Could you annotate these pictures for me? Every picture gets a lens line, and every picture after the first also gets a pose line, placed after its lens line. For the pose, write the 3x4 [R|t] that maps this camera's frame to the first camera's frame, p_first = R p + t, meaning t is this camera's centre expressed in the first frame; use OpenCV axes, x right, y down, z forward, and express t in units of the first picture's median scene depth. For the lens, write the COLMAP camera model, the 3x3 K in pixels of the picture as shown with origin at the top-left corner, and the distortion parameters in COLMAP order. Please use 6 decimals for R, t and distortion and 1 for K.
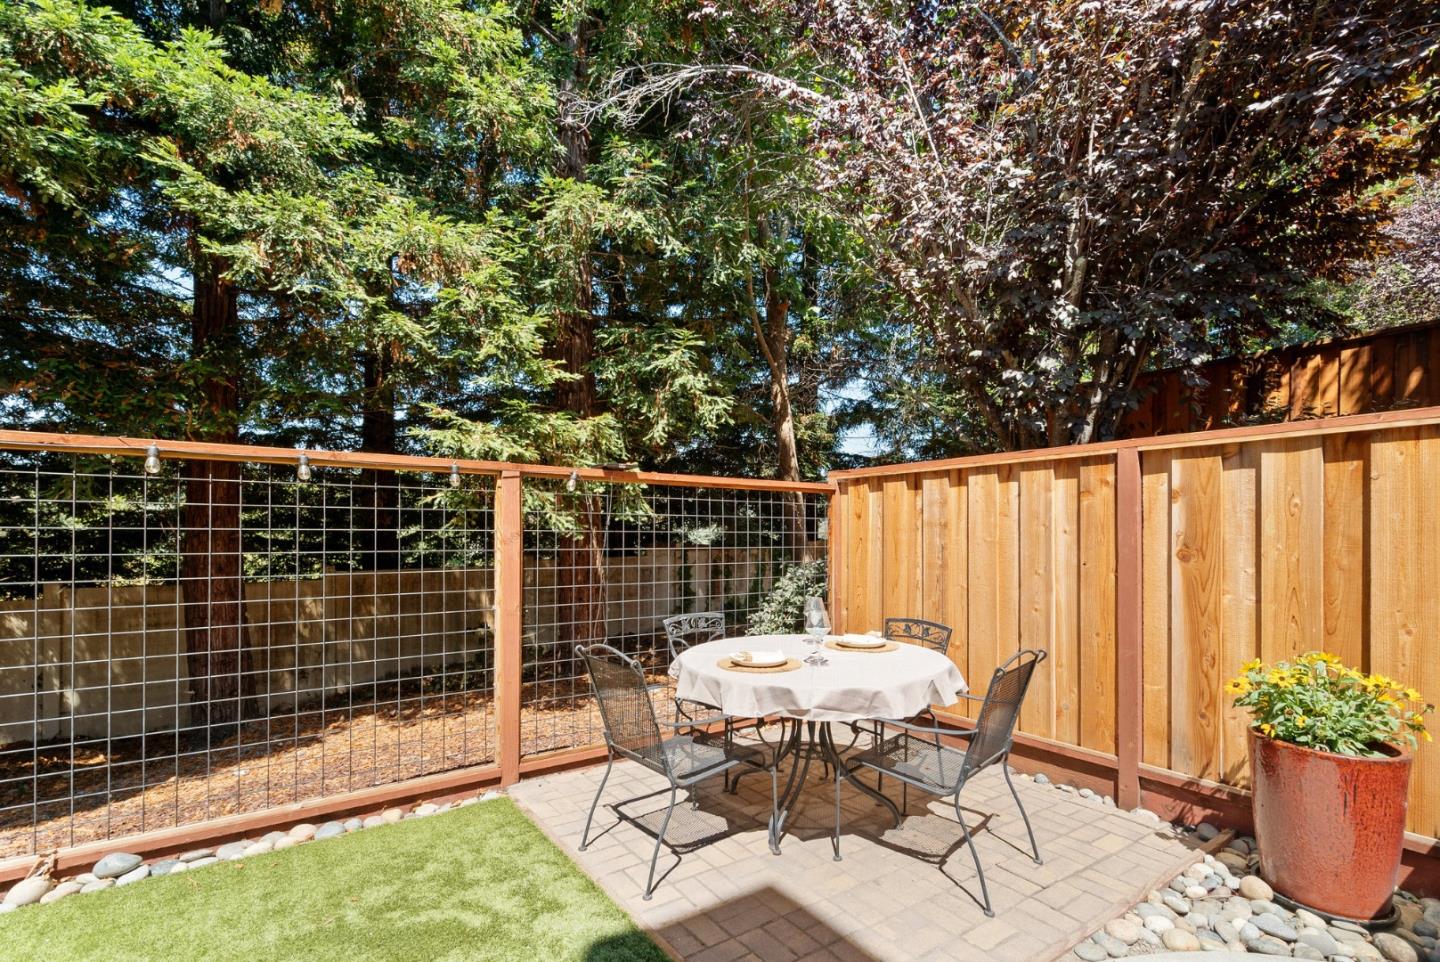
lens RADIAL K [[668.3, 0, 737.2], [0, 668.3, 550.1], [0, 0, 1]] dist [-0.001341, -0.000032]
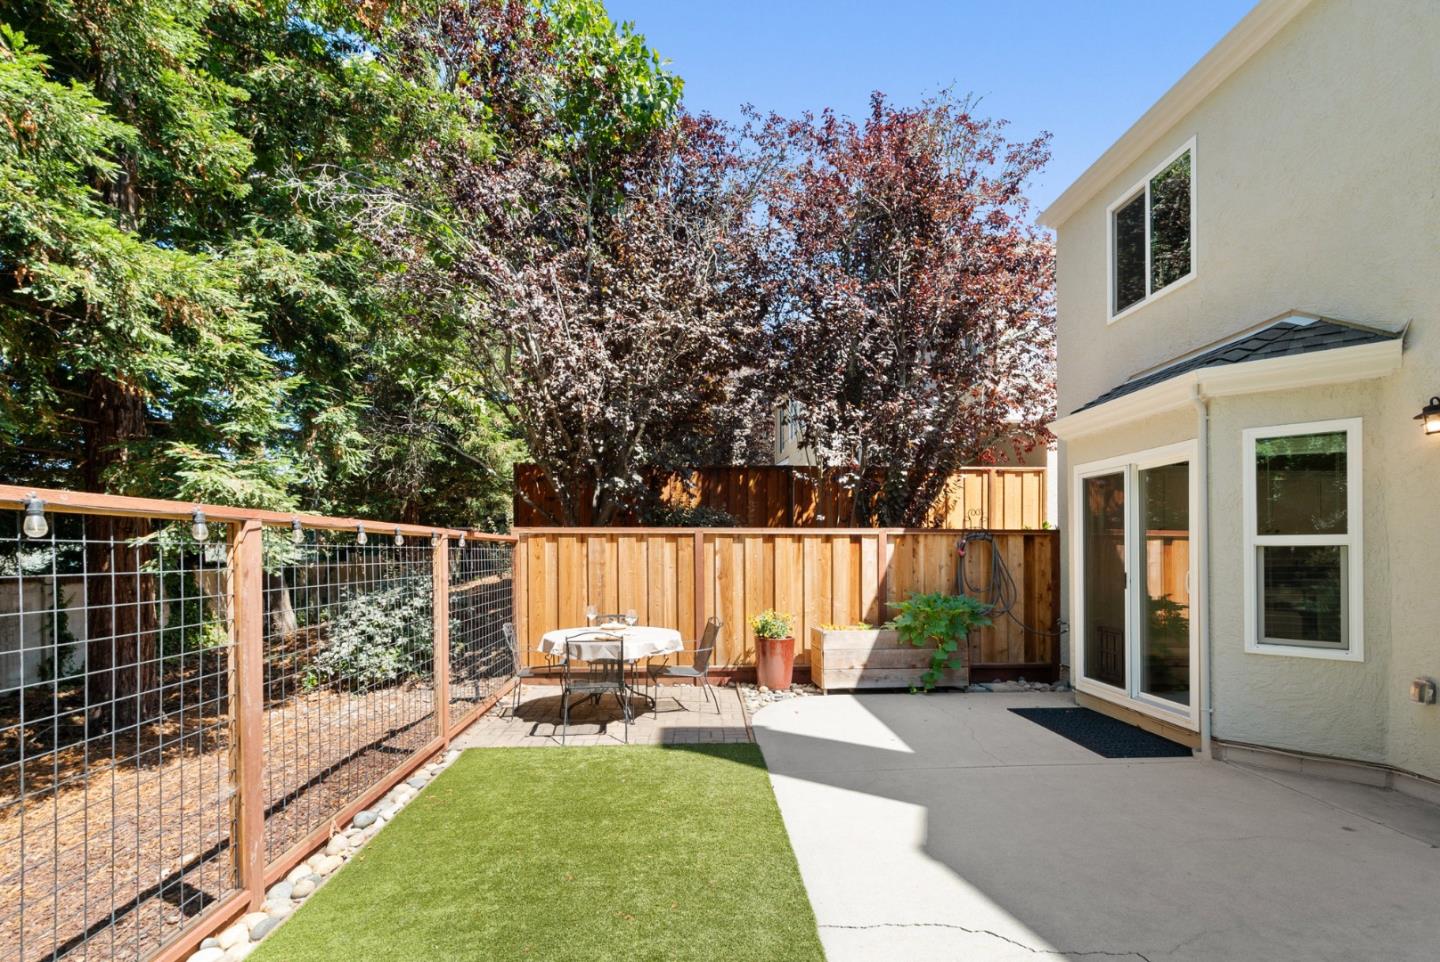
lens RADIAL K [[668.3, 0, 737.2], [0, 668.3, 550.1], [0, 0, 1]] dist [-0.001341, -0.000032]
pose [[0.533681, -0.000492, 0.845686, -1.229333], [0.024708, 0.999582, -0.015011, -0.045252], [-0.845325, 0.028907, 0.533470, -0.337870]]
